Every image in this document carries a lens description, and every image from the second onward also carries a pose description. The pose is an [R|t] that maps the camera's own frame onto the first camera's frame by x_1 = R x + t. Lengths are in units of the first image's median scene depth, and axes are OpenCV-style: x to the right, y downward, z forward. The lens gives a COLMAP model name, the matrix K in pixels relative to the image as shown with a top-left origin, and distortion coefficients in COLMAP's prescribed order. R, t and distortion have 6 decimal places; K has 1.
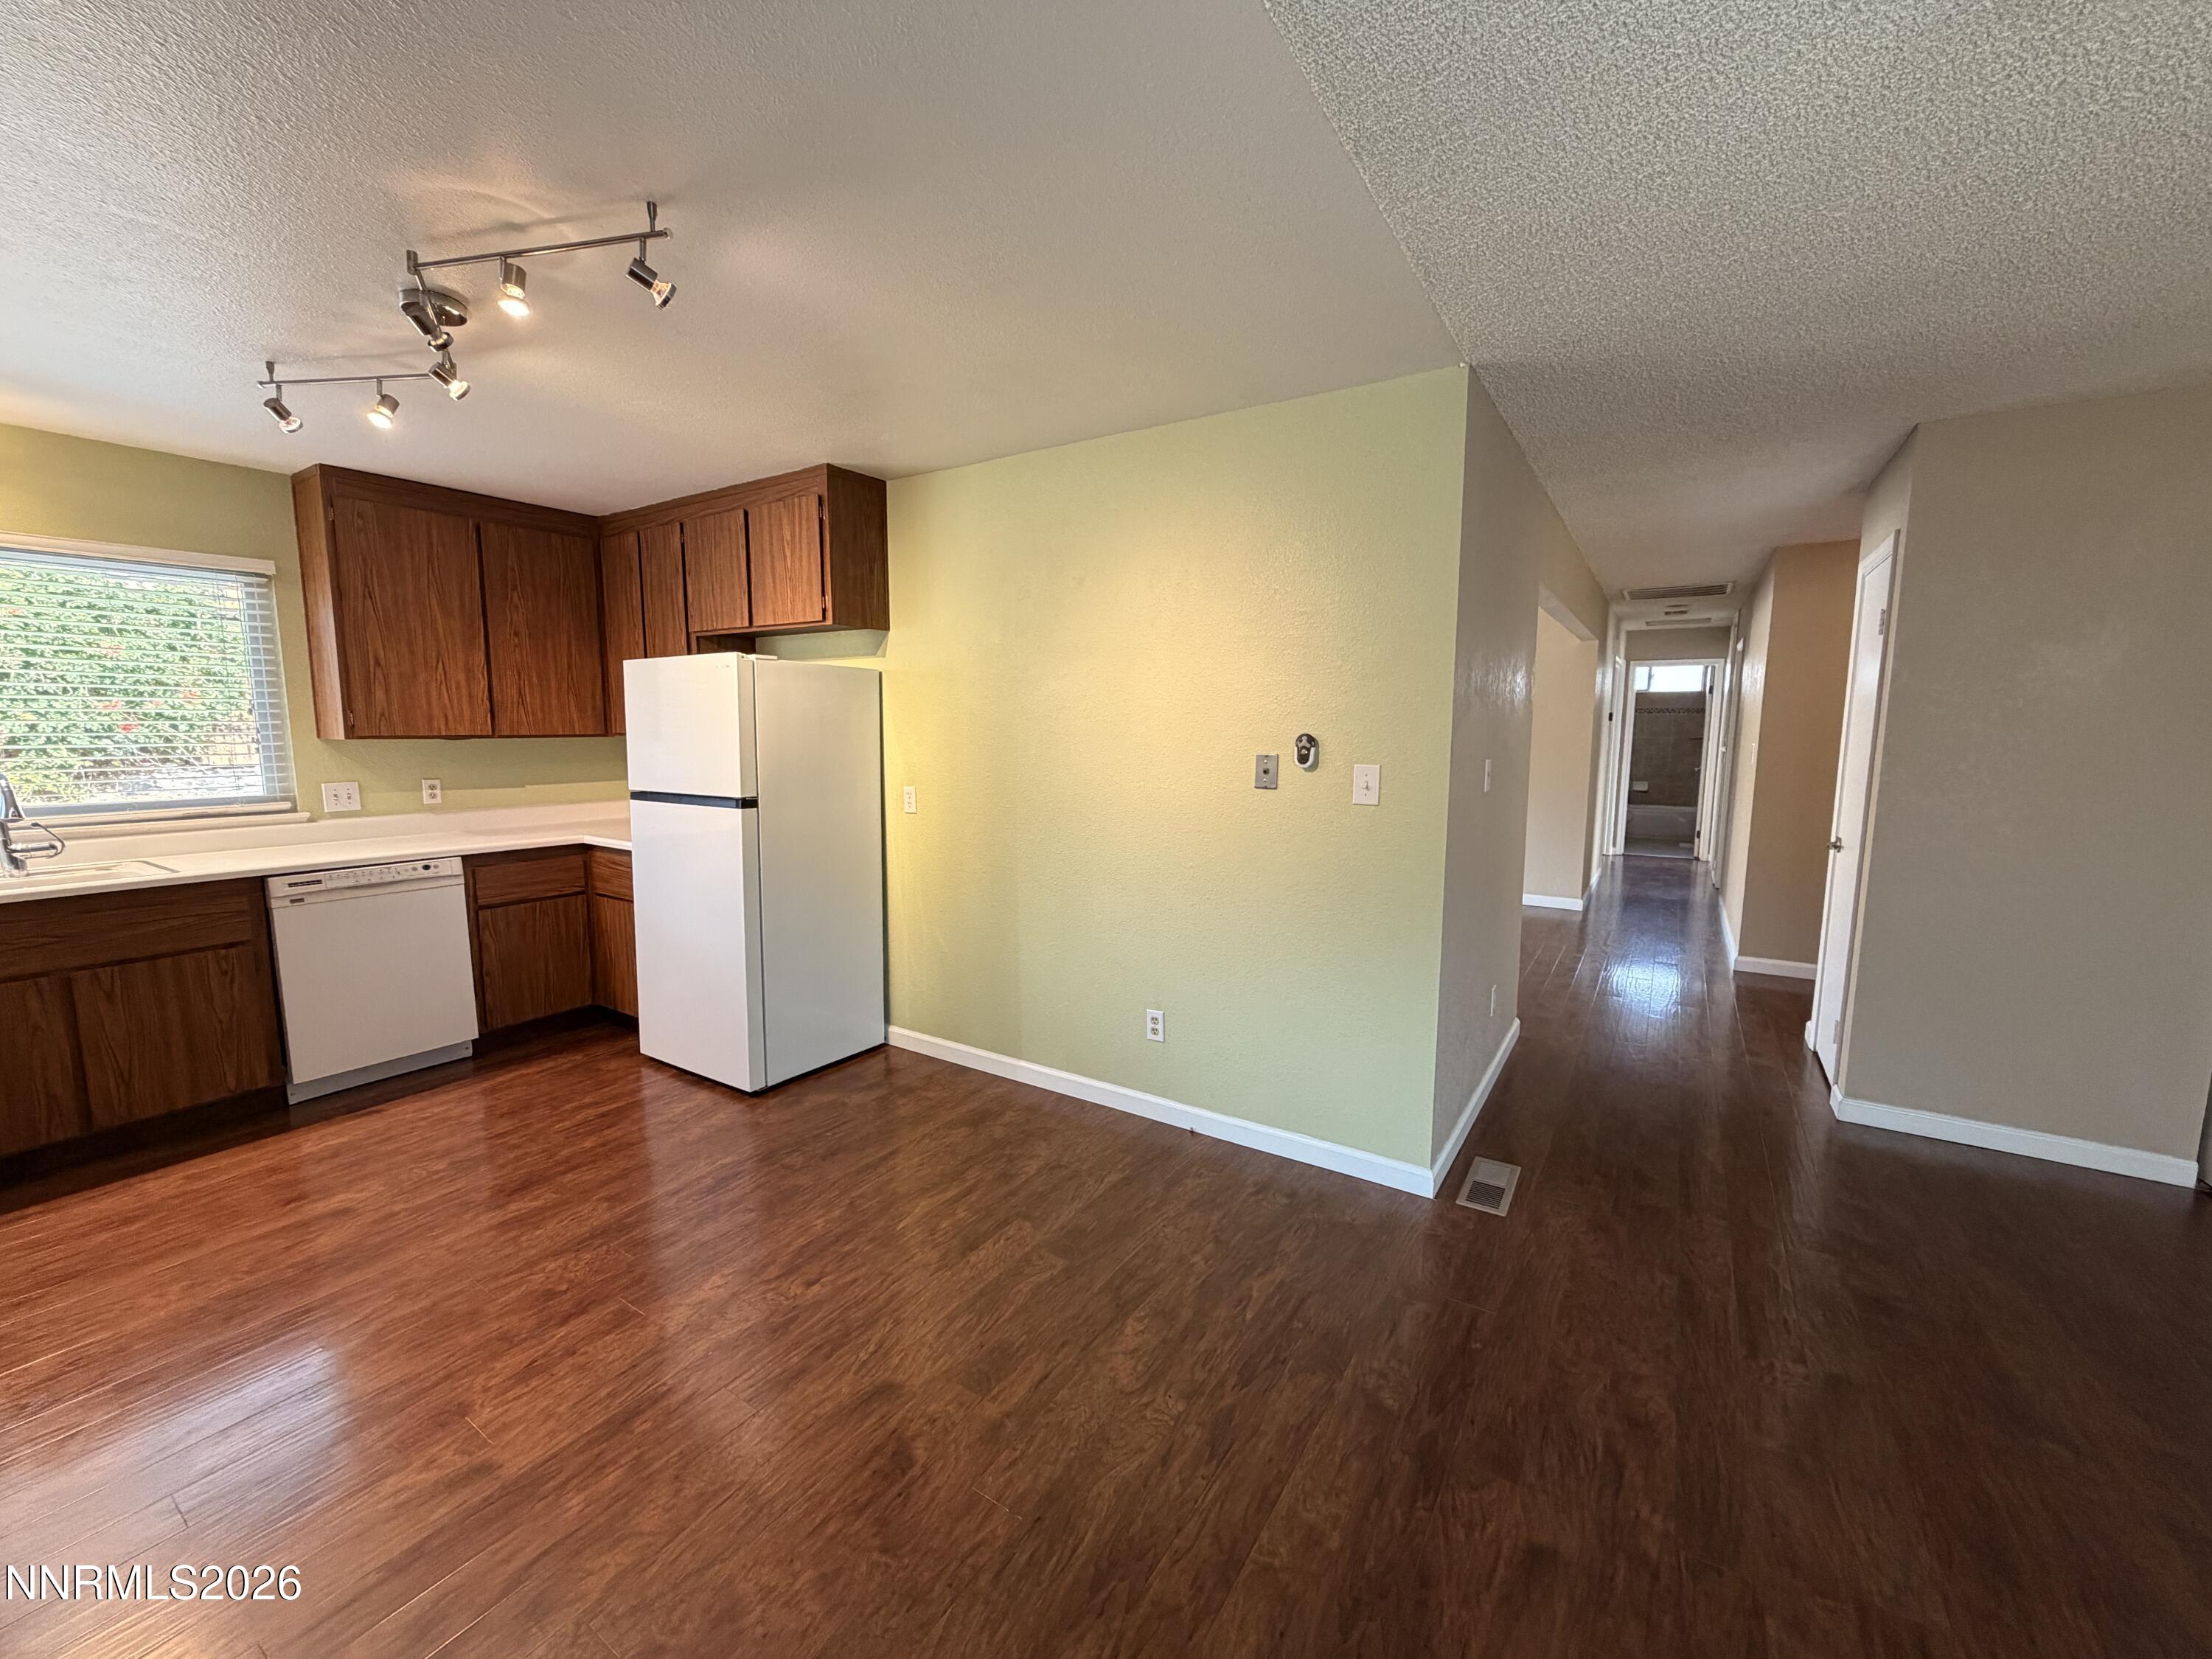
lens RADIAL K [[878.1, 0, 1099.3], [0, 878.1, 829.7], [0, 0, 1]] dist [0.000538, -0.000248]
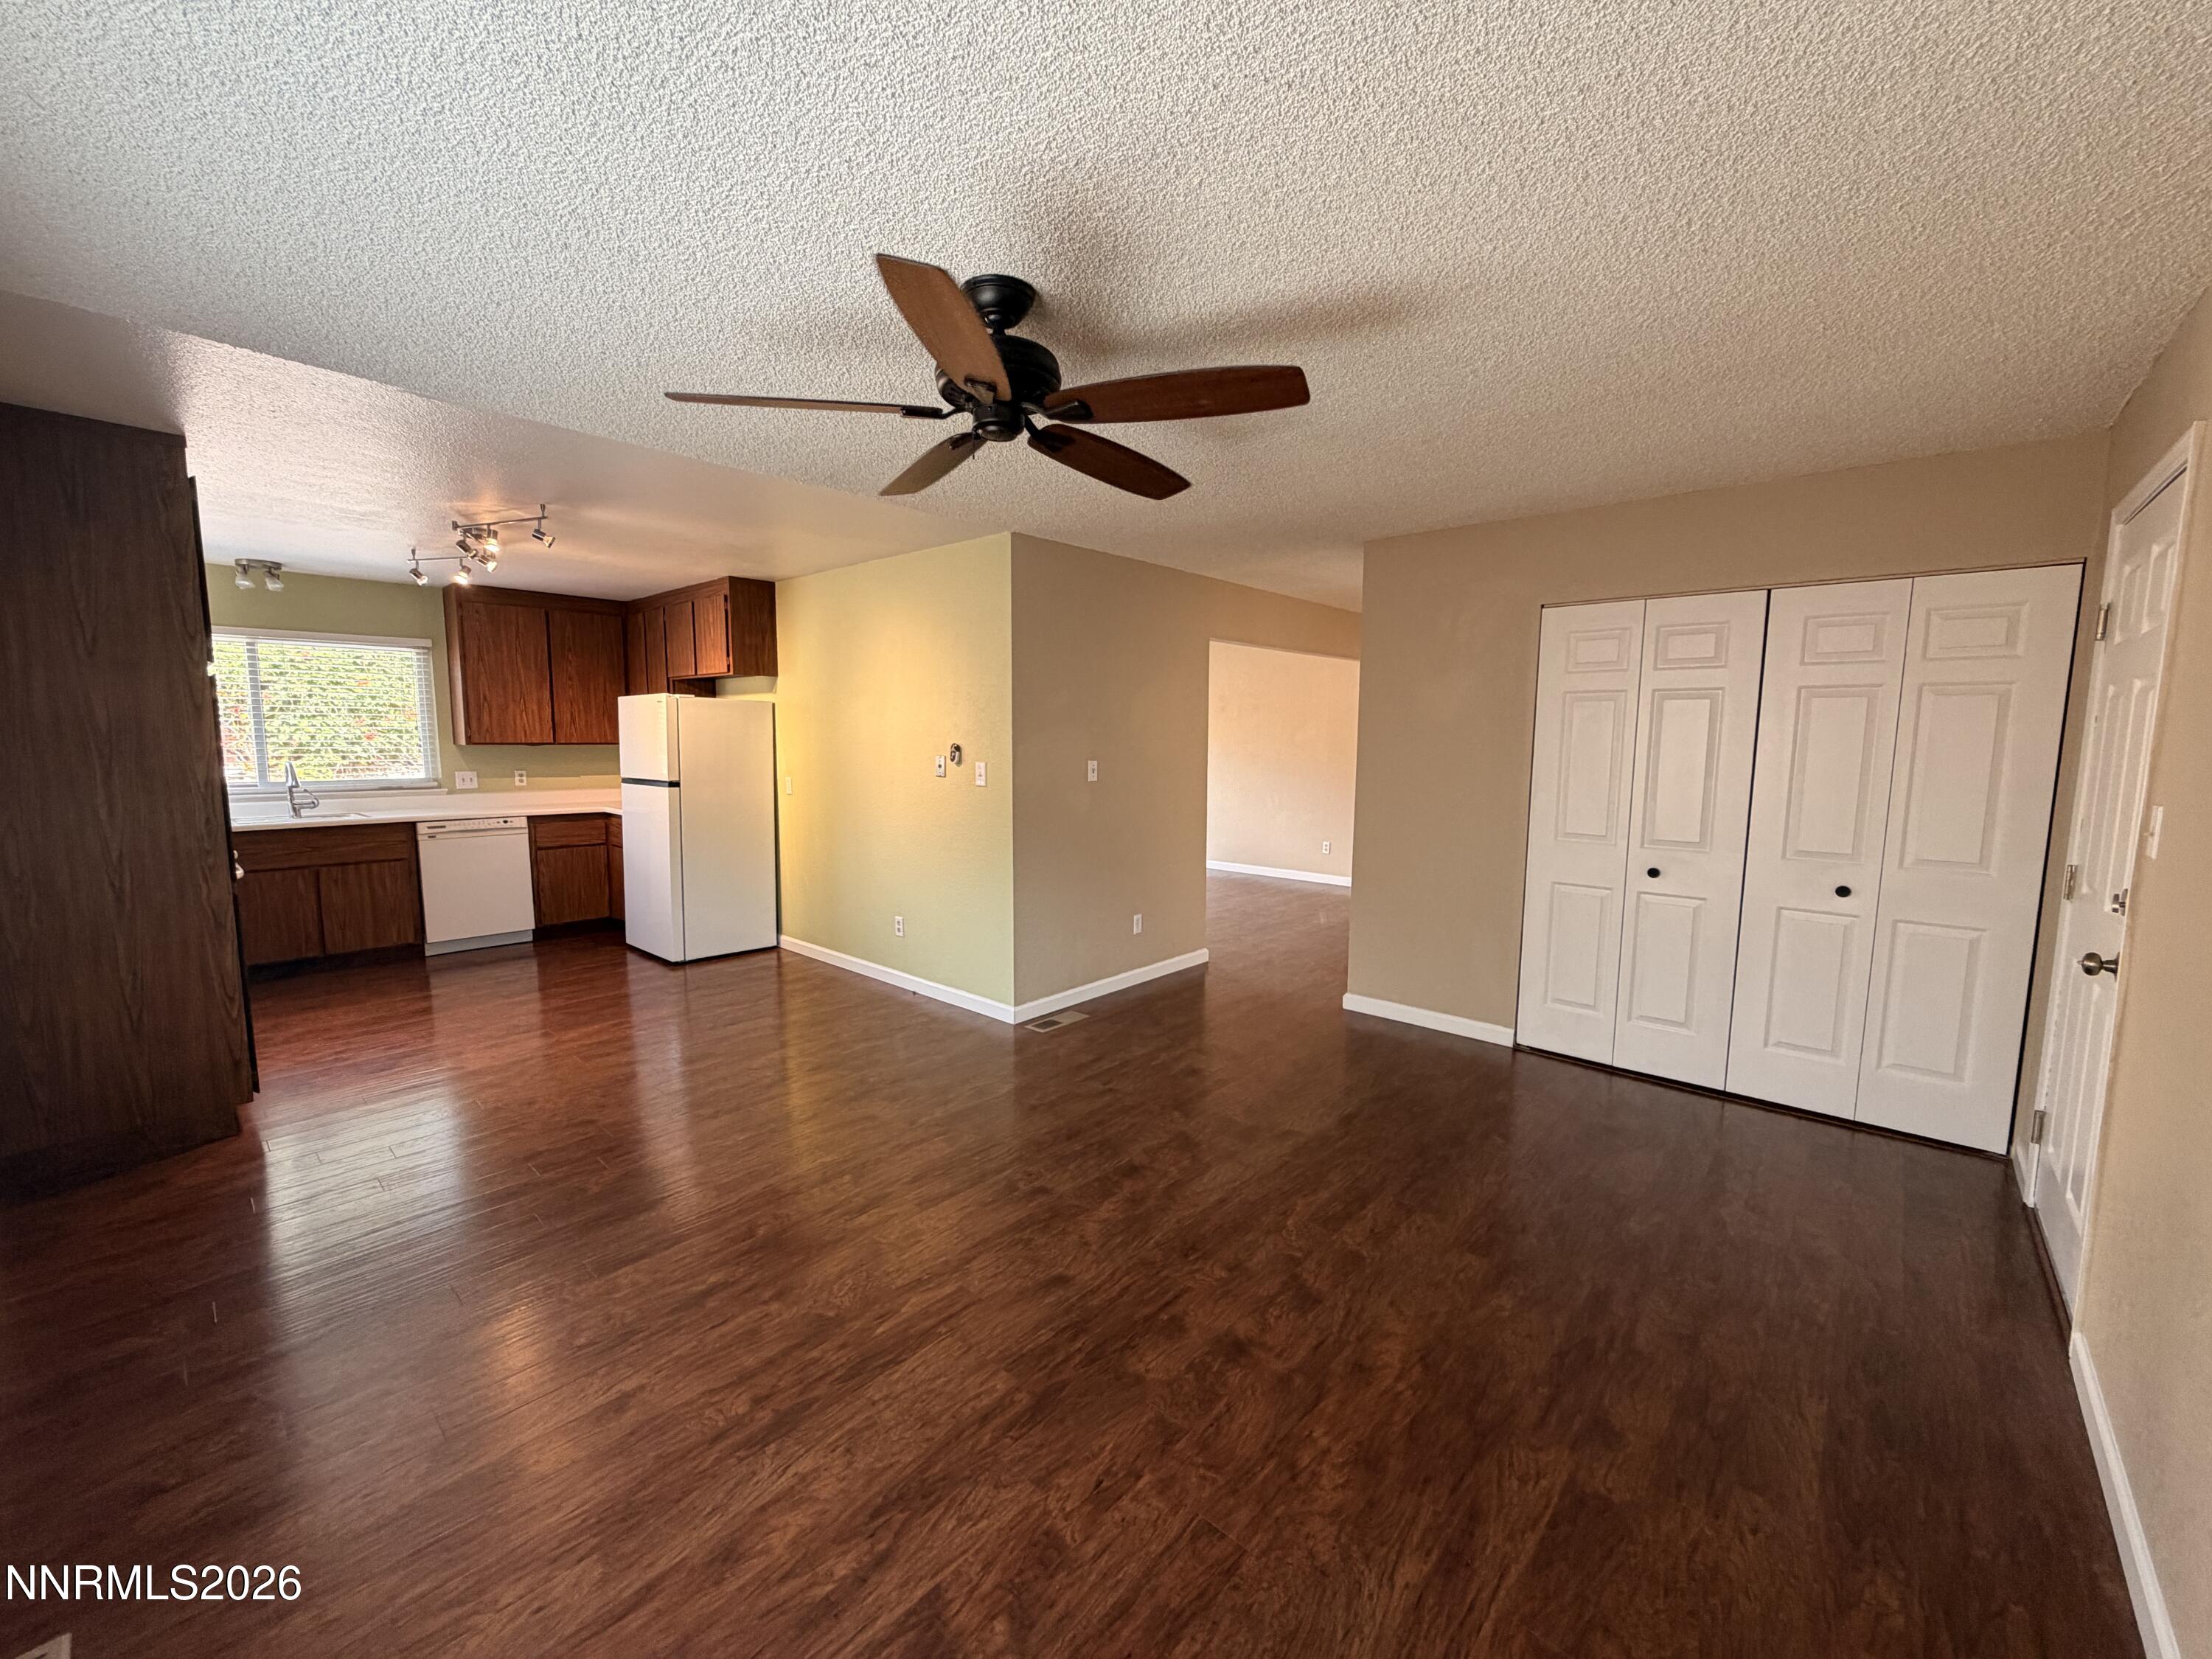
lens RADIAL K [[878.1, 0, 1099.3], [0, 878.1, 829.7], [0, 0, 1]] dist [0.000538, -0.000248]
pose [[0.987890, 0.019583, -0.153917, 0.696634], [-0.021725, 0.999689, -0.012243, 0.062180], [0.153630, 0.015439, 0.988008, -0.545386]]
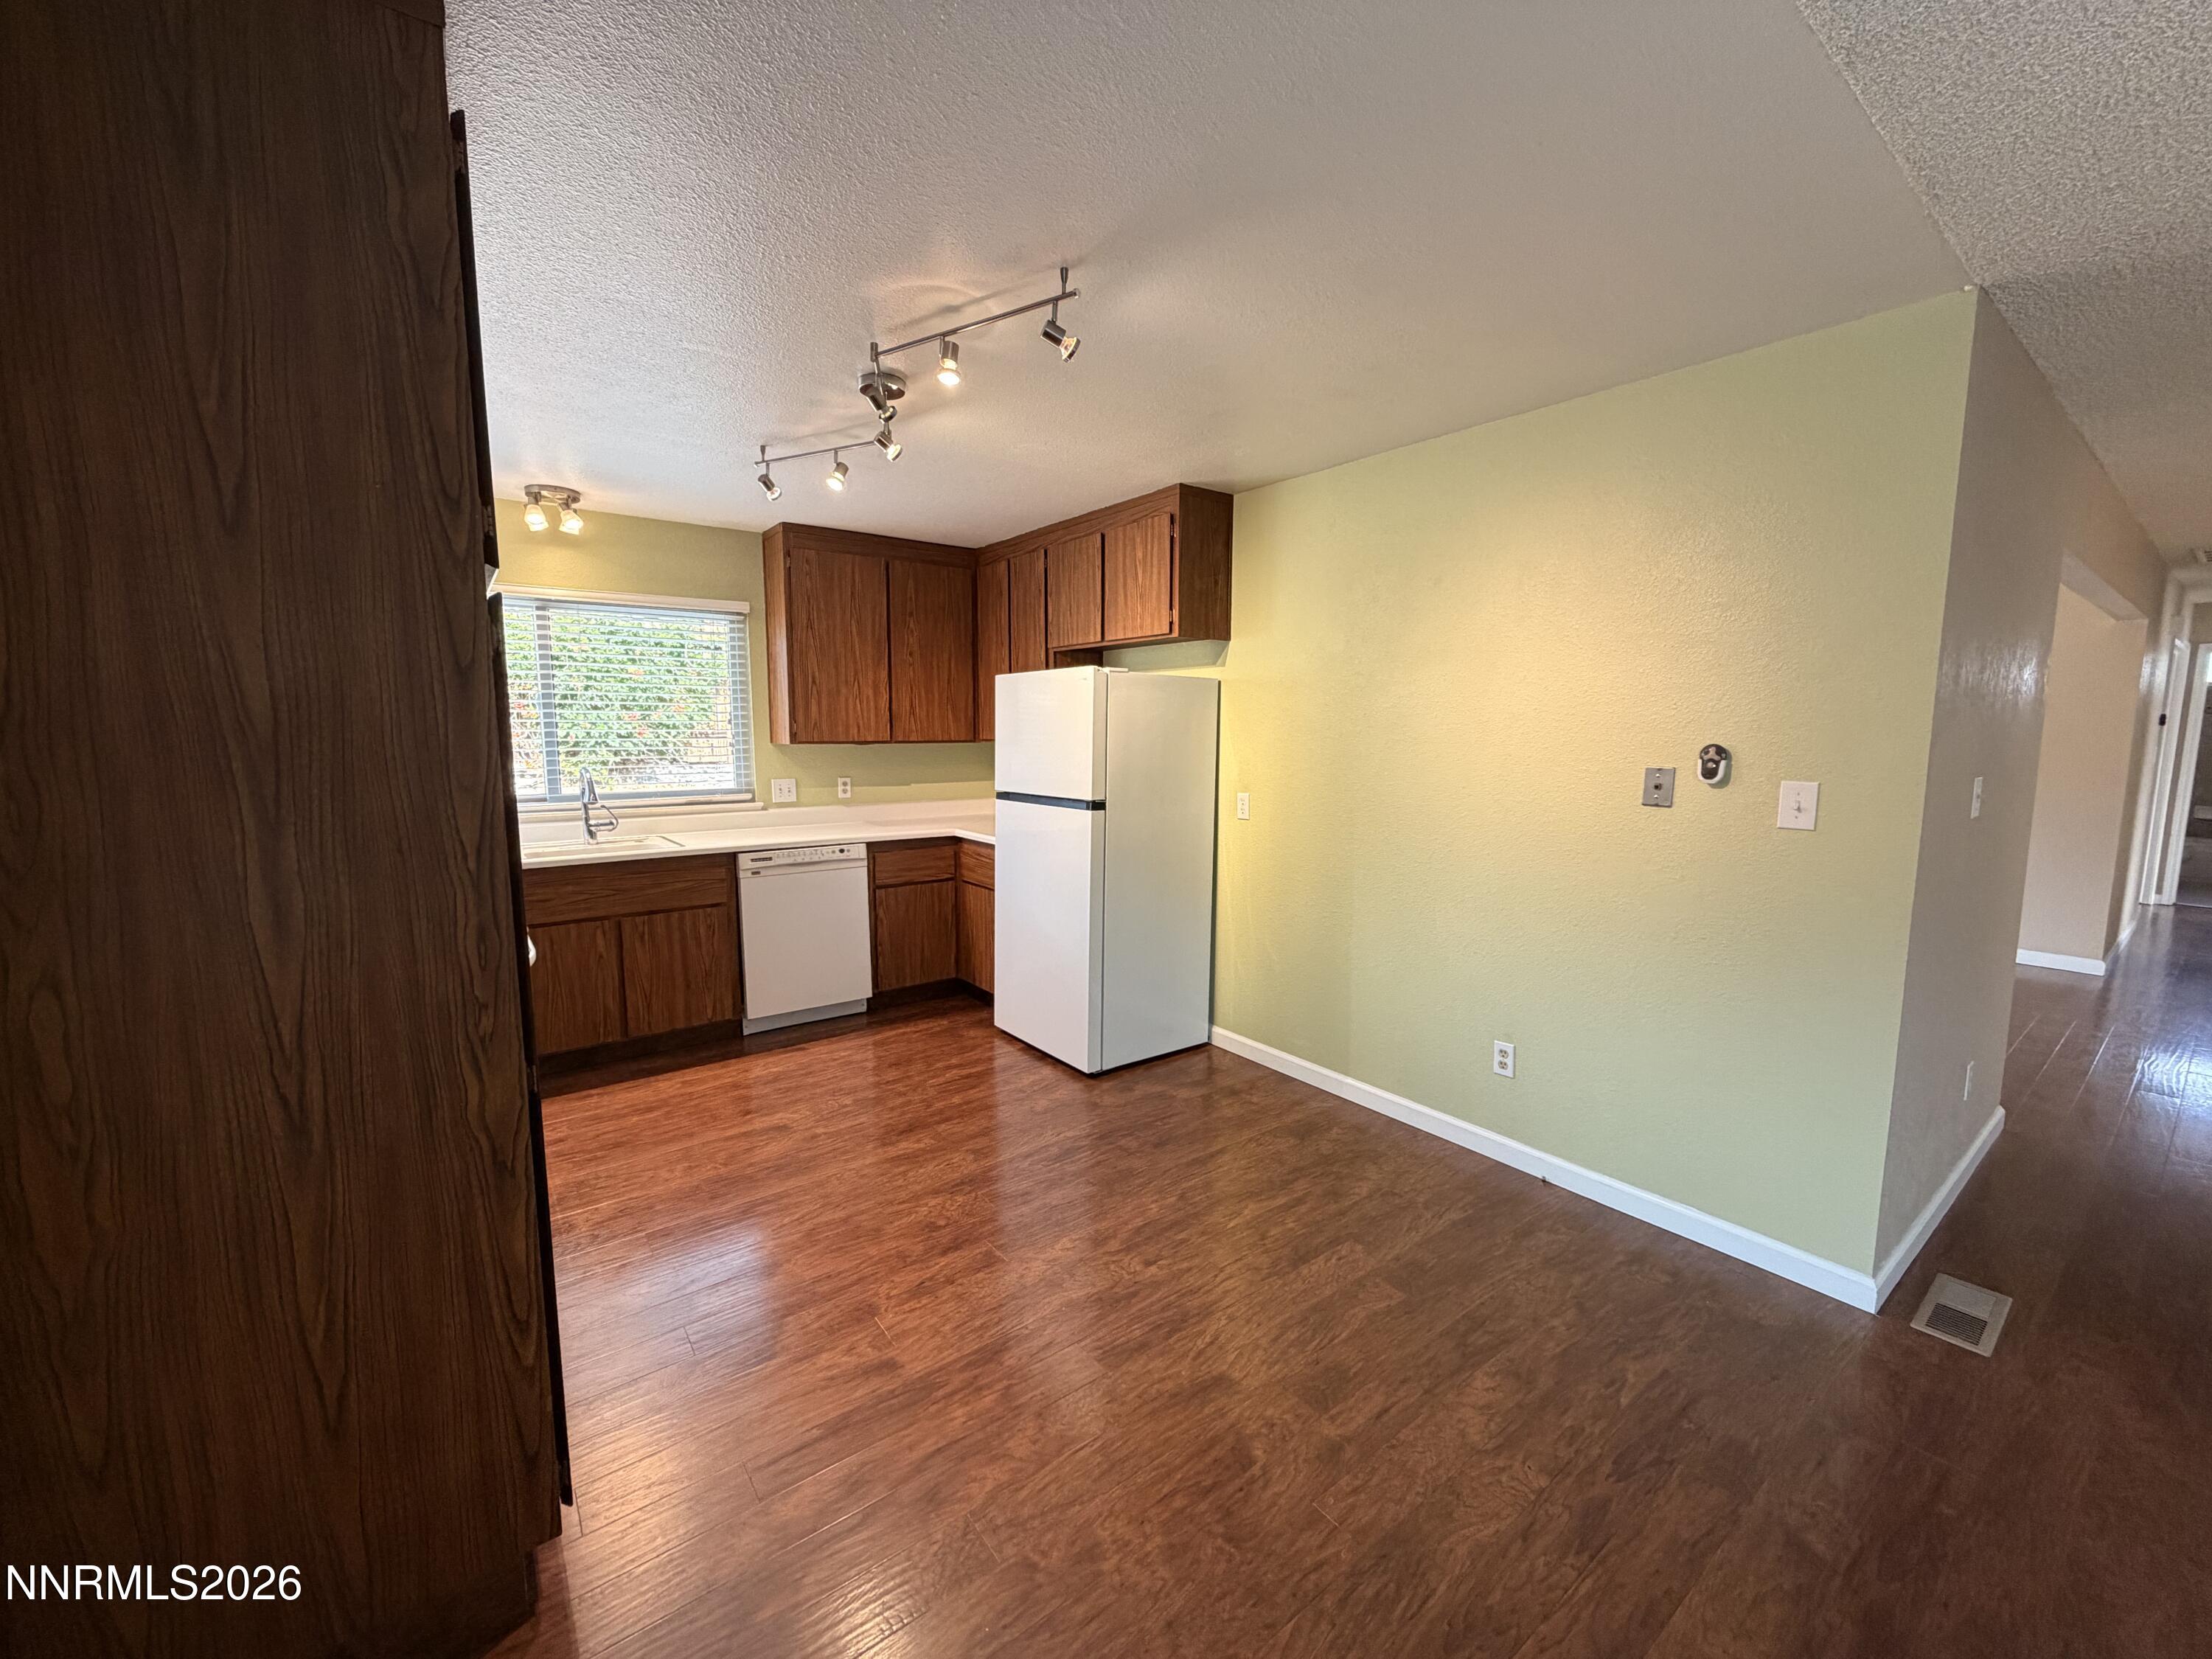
lens RADIAL K [[878.1, 0, 1099.3], [0, 878.1, 829.7], [0, 0, 1]] dist [0.000538, -0.000248]
pose [[0.940893, 0.037833, -0.336584, -0.036378], [-0.039559, 0.999216, 0.001733, -0.002693], [0.336385, 0.011684, 0.941652, -0.014672]]
